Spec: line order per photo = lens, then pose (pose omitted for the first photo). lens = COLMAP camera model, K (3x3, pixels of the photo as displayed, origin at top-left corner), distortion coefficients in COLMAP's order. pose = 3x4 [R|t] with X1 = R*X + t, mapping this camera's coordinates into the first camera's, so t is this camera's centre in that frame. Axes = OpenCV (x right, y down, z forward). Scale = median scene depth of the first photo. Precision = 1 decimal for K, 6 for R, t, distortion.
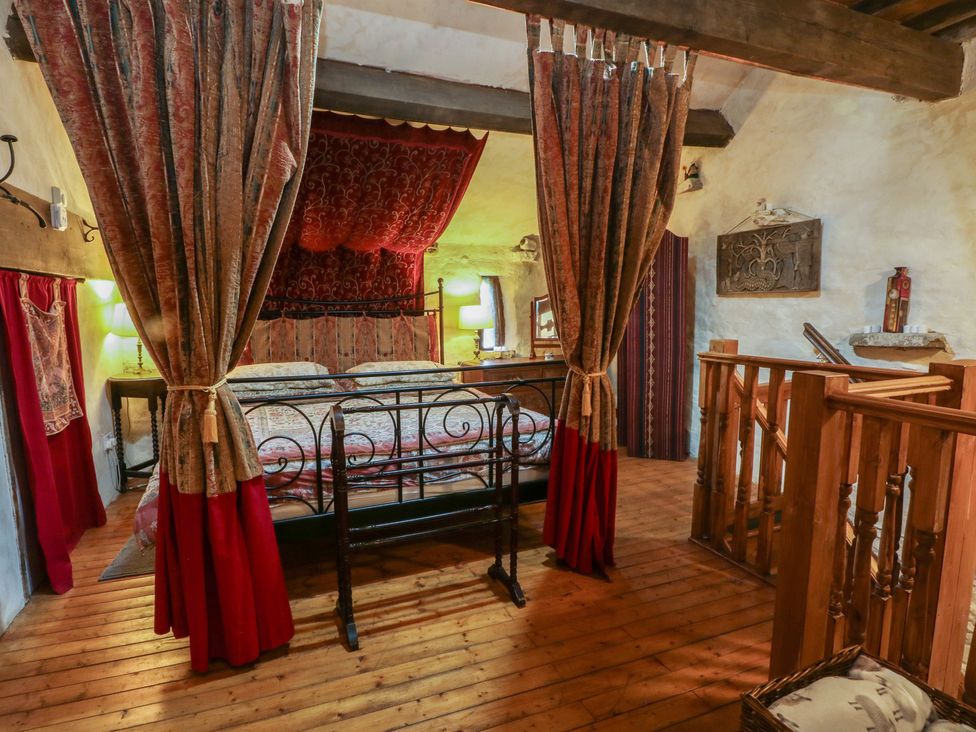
lens RADIAL K [[520.1, 0, 481.2], [0, 520.1, 371.2], [0, 0, 1]] dist [0.017779, -0.023691]
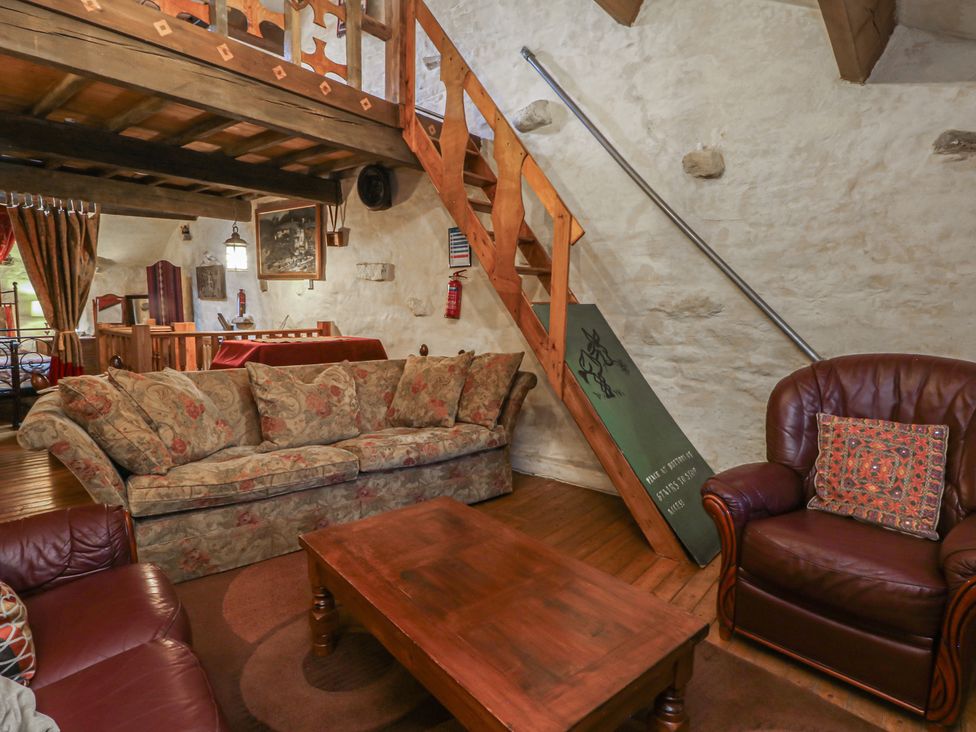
lens RADIAL K [[533.7, 0, 480.9], [0, 533.7, 366.1], [0, 0, 1]] dist [0.000245, -0.014261]
pose [[0.869778, -0.030637, 0.492491, 0.430330], [0.037276, 0.999298, -0.003666, 0.152678], [-0.492033, 0.021547, 0.870310, -1.266977]]
